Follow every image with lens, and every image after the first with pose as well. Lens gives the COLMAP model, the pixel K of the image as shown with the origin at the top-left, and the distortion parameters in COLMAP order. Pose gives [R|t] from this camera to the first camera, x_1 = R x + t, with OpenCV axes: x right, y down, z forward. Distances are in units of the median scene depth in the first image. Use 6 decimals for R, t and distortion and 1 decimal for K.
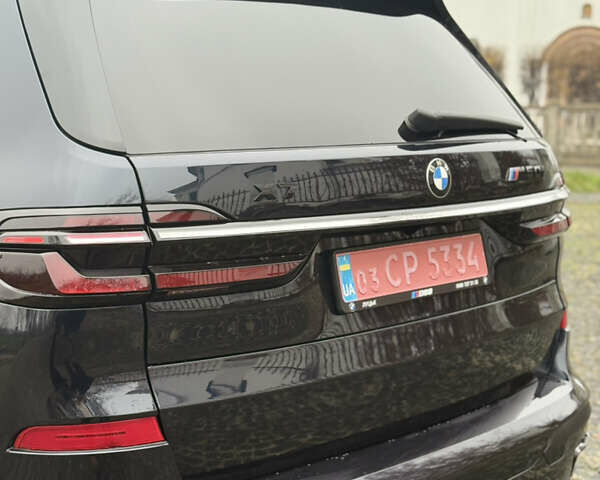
lens RADIAL K [[1122.1, 0, 300.0], [0, 1122.1, 240.0], [0, 0, 1]] dist [0.173249, -0.098321]
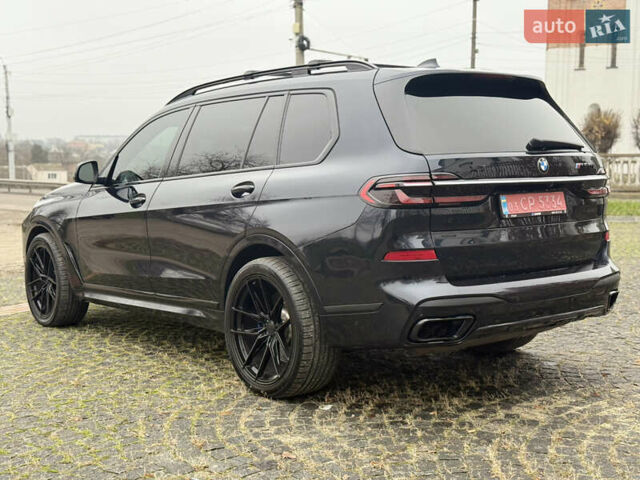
lens RADIAL K [[901.1, 0, 320.0], [0, 901.1, 240.0], [0, 0, 1]] dist [0.152732, -0.125417]
pose [[0.989058, -0.003049, -0.147498, -0.064808], [-0.001604, 0.999505, -0.031421, 0.168647], [0.147521, 0.031314, 0.988563, -1.016143]]
